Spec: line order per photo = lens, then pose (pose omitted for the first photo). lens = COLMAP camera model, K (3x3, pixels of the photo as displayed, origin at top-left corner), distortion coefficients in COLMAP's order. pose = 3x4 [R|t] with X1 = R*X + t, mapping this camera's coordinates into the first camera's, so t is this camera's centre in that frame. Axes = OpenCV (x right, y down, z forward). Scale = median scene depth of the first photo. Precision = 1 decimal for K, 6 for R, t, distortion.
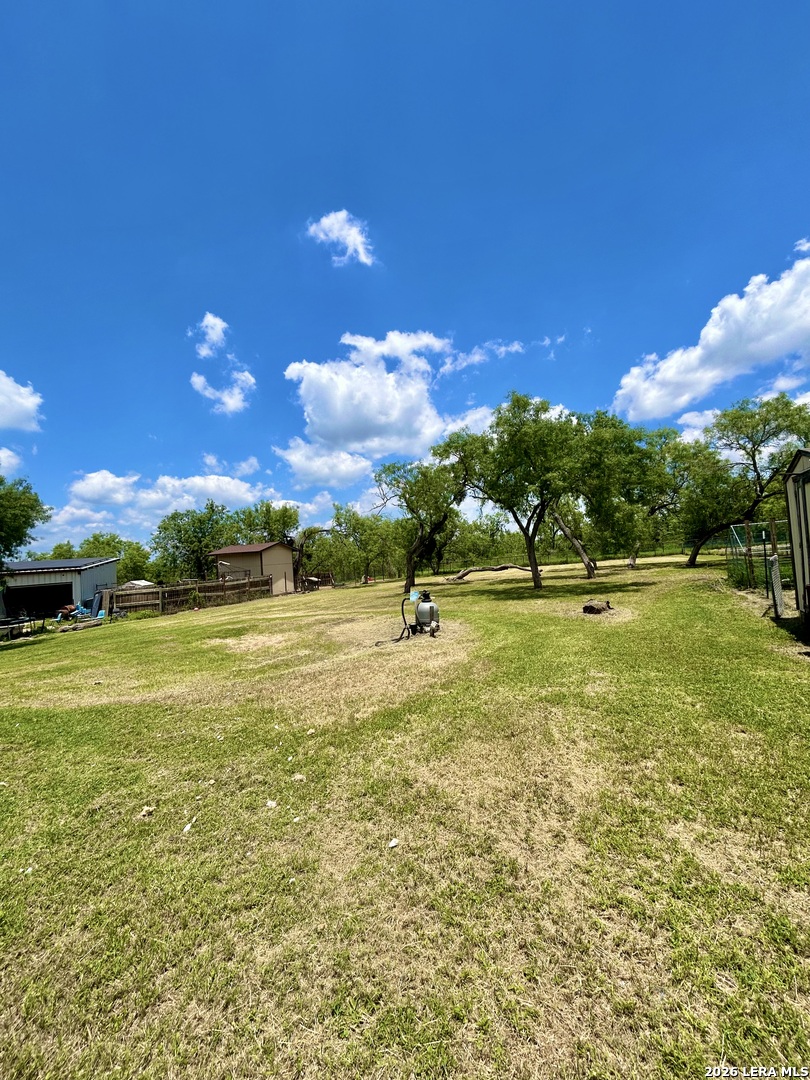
lens RADIAL K [[436.5, 0, 405.5], [0, 436.5, 535.8], [0, 0, 1]] dist [-0.007838, 0.003087]
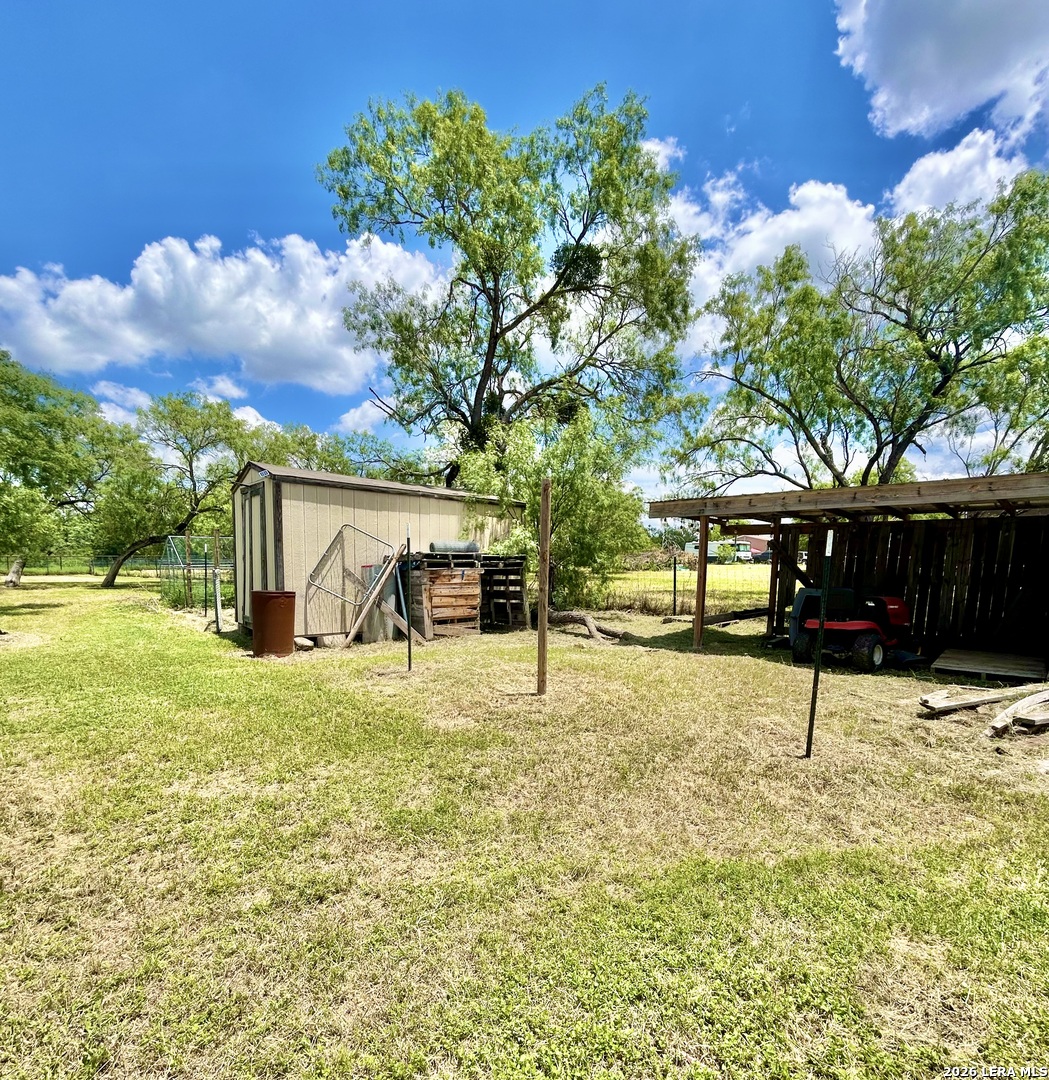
lens RADIAL K [[570.3, 0, 513.9], [0, 570.3, 623.6], [0, 0, 1]] dist [0.011901, -0.000990]
pose [[0.351462, -0.017961, 0.936030, -0.045192], [-0.092065, 0.994307, 0.053648, 0.016985], [-0.931664, -0.105031, 0.347808, -0.023939]]
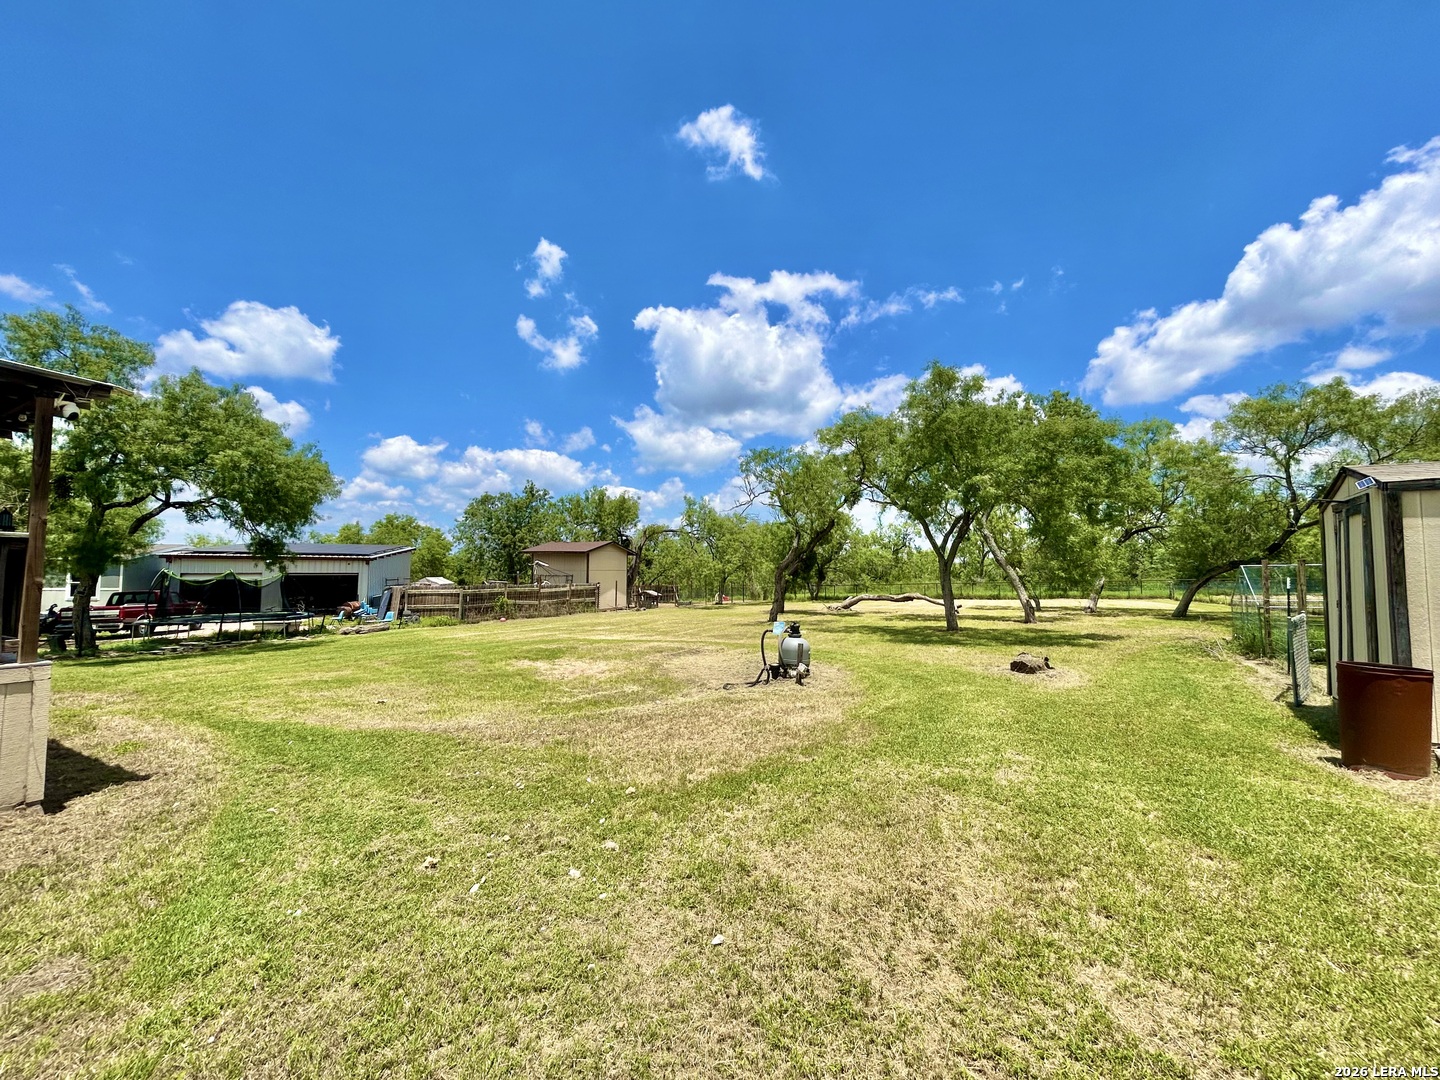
lens RADIAL K [[582.0, 0, 719.1], [0, 582.0, 543.0], [0, 0, 1]] dist [-0.007838, 0.003087]
pose [[0.992437, 0.070521, -0.100478, 0.003905], [-0.070293, 0.997509, 0.005812, -0.003849], [0.100638, 0.001295, 0.994922, -0.008342]]
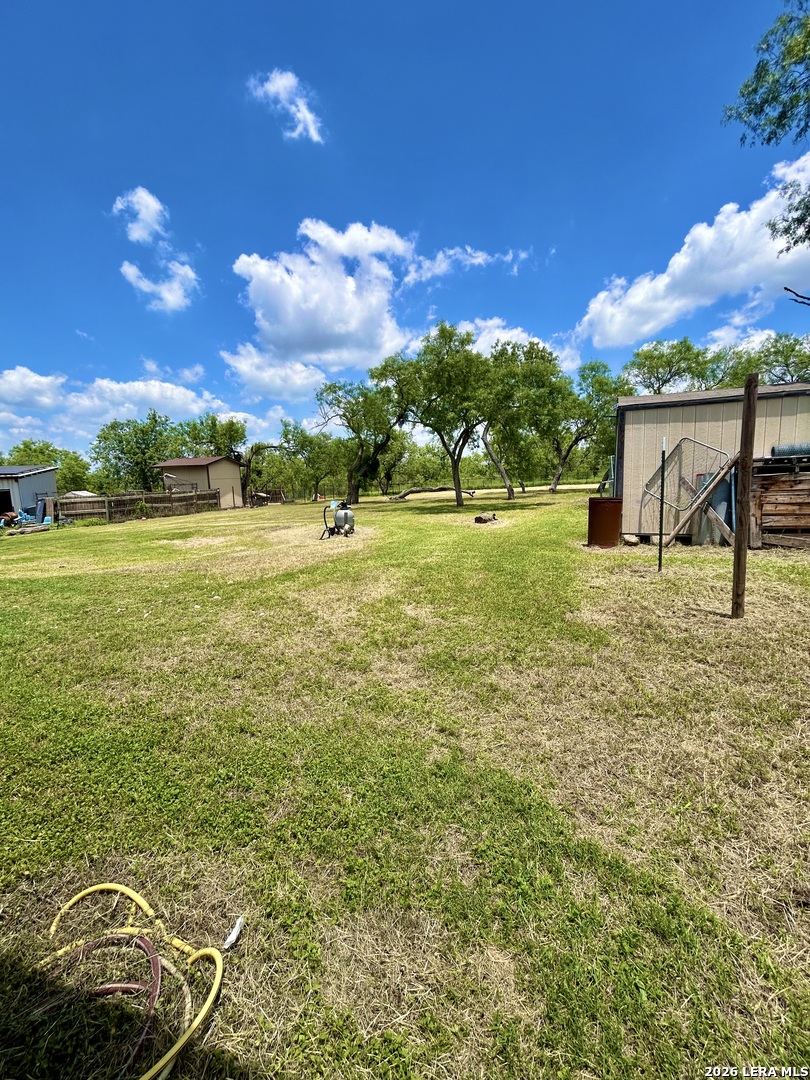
lens RADIAL K [[436.5, 0, 405.6], [0, 436.5, 535.8], [0, 0, 1]] dist [-0.007838, 0.003087]
pose [[0.994874, 0.021965, 0.098712, 0.050726], [-0.039127, 0.983711, 0.175450, 0.002505], [-0.093250, -0.178413, 0.979527, -0.107370]]
